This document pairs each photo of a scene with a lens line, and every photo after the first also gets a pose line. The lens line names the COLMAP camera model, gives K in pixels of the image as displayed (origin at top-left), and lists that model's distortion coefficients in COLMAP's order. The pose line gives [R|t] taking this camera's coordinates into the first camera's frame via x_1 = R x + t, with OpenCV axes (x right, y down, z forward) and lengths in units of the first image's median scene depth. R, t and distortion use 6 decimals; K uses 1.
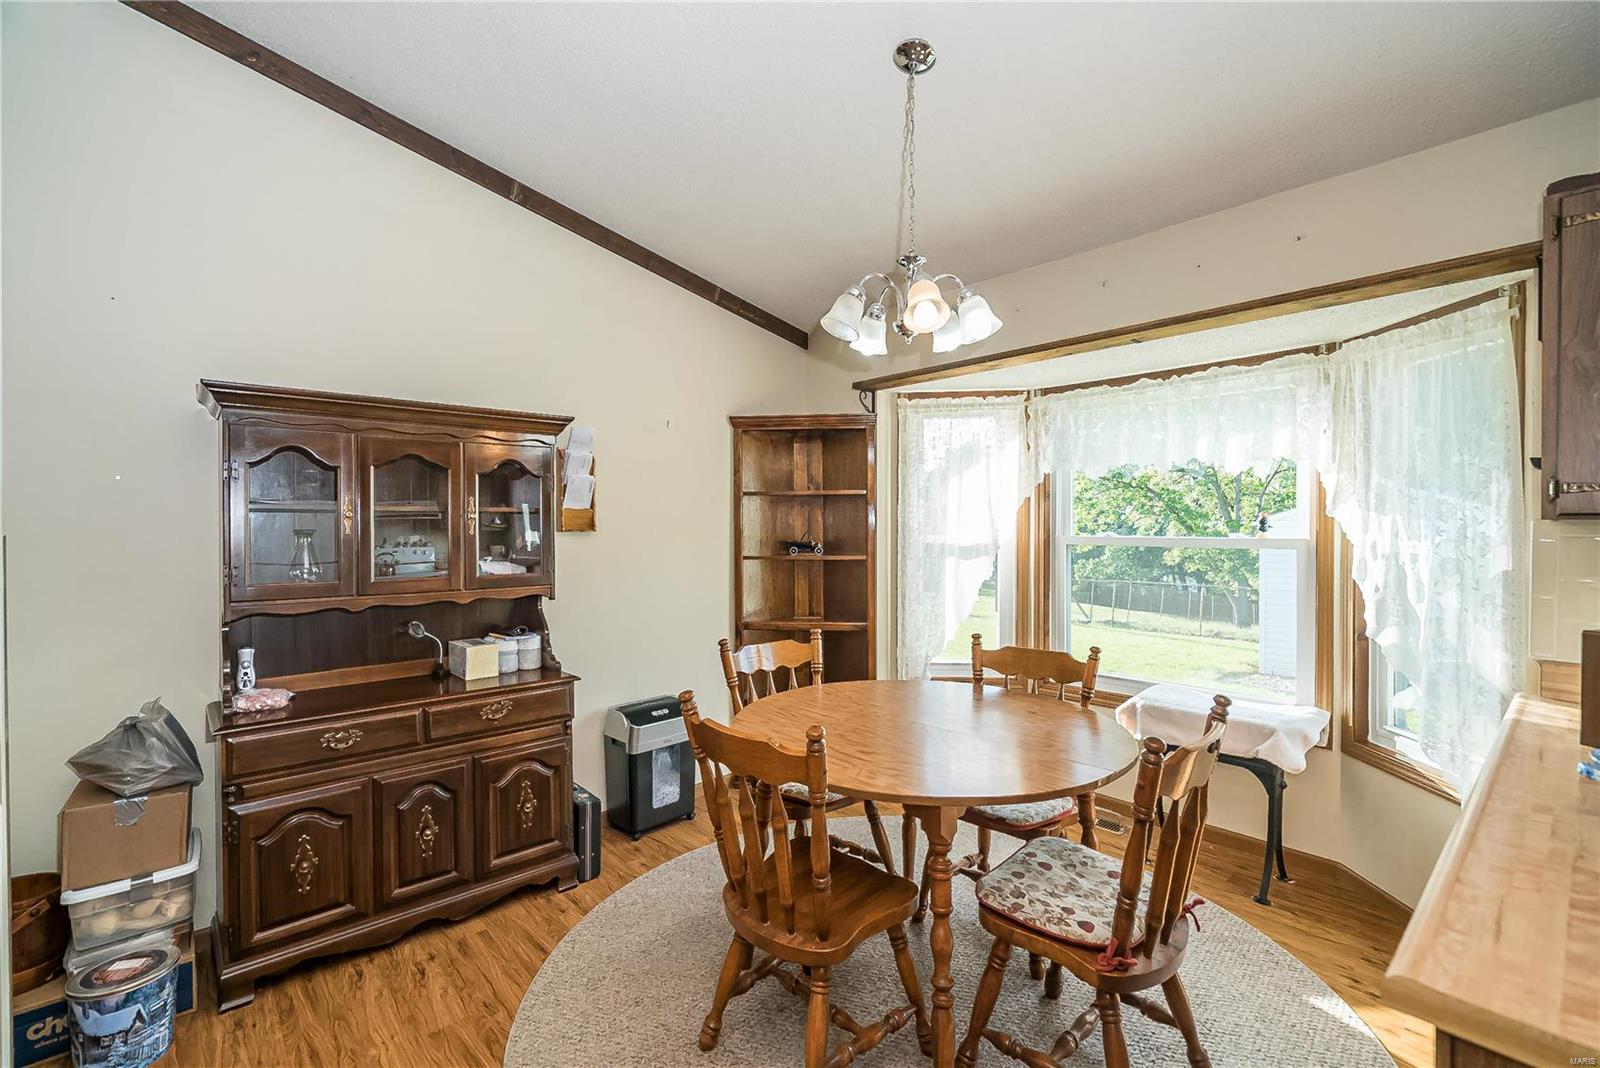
lens RADIAL K [[710.4, 0, 787.1], [0, 710.4, 529.5], [0, 0, 1]] dist [-0.002699, -0.000161]
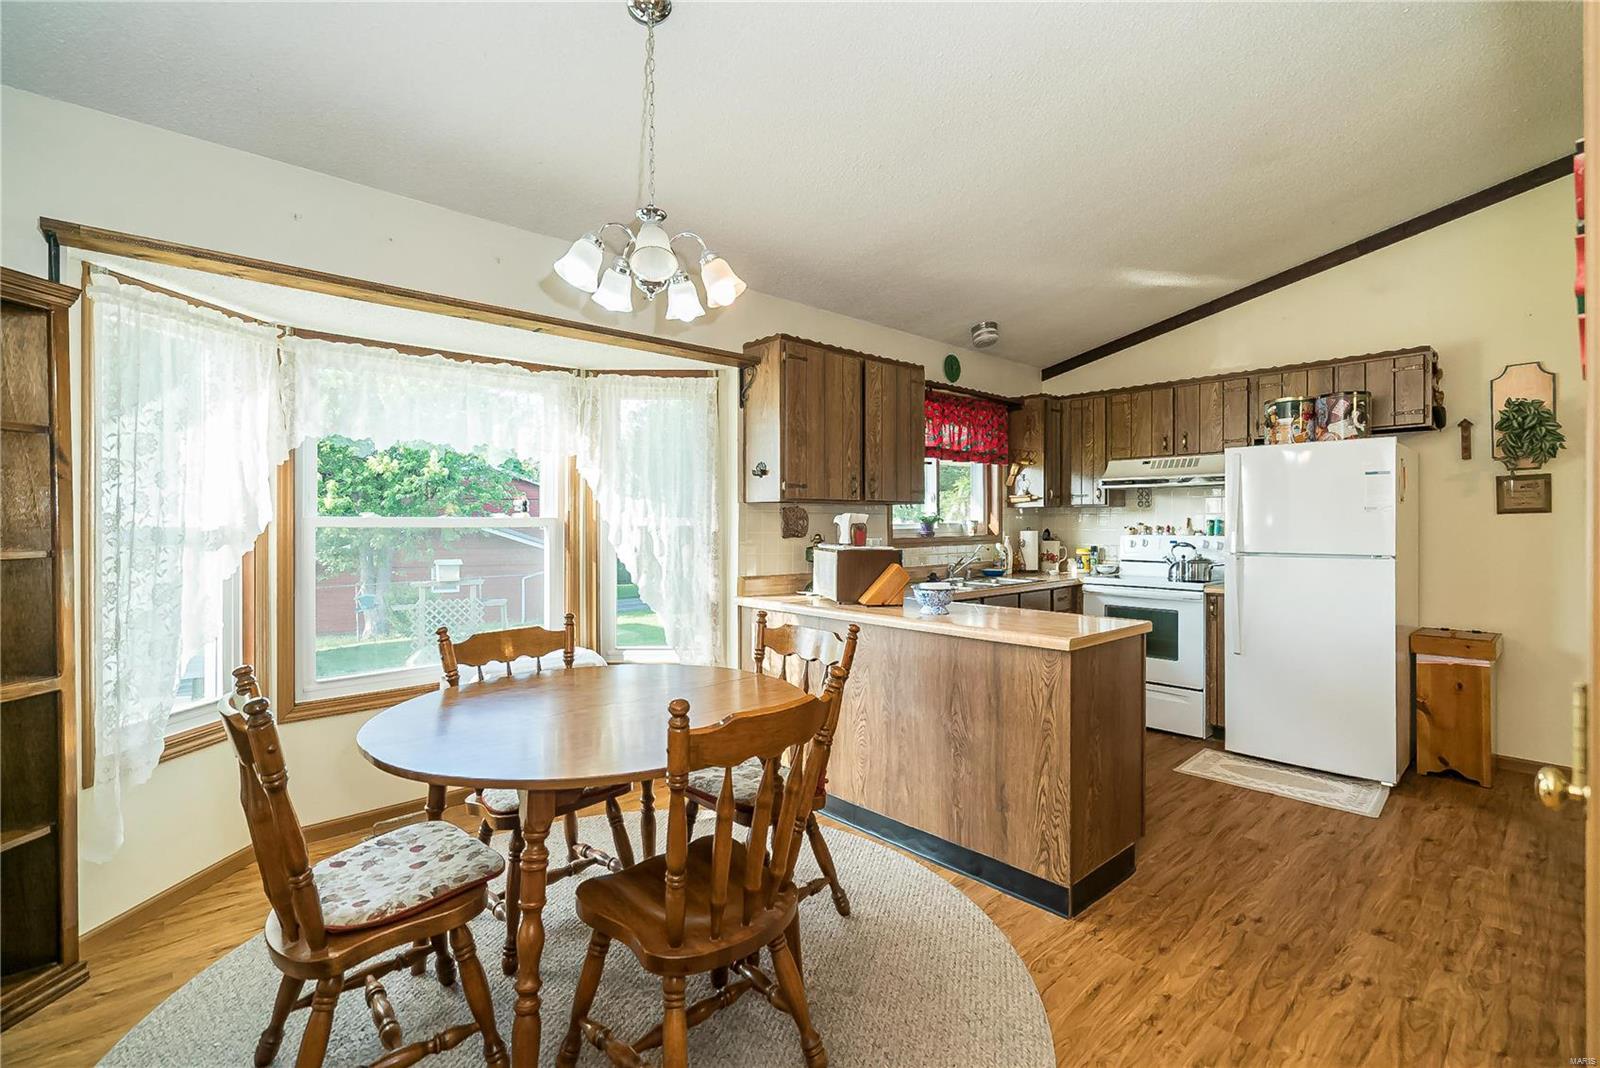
lens RADIAL K [[737.0, 0, 799.2], [0, 737.0, 529.6], [0, 0, 1]] dist [0.000750, 0.000195]
pose [[-0.049959, -0.007055, 0.998726, -0.701676], [0.015906, 0.999843, 0.007859, 0.035741], [-0.998625, 0.016279, -0.049839, 0.734716]]
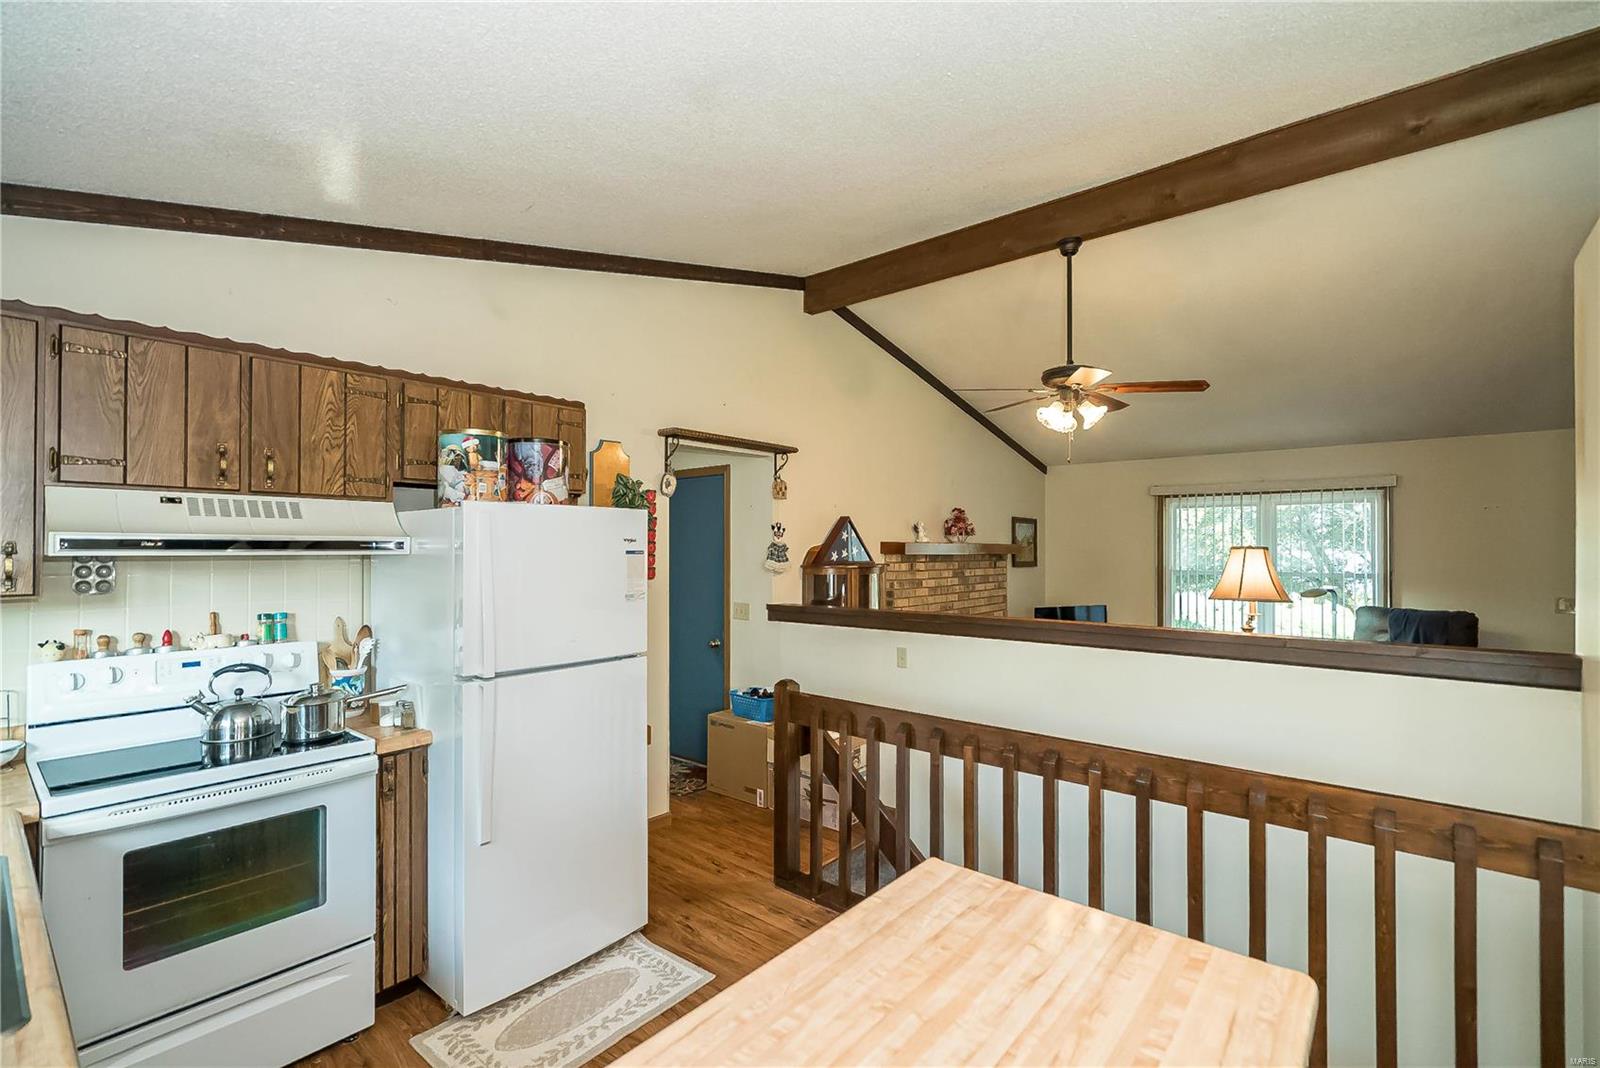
lens RADIAL K [[710.1, 0, 865.9], [0, 710.1, 546.3], [0, 0, 1]] dist [-0.002102, 0.000248]
pose [[-0.980800, -0.001712, -0.195009, 0.655006], [-0.002768, 0.999983, 0.005140, -0.071359], [0.194997, 0.005581, -0.980788, 0.711389]]
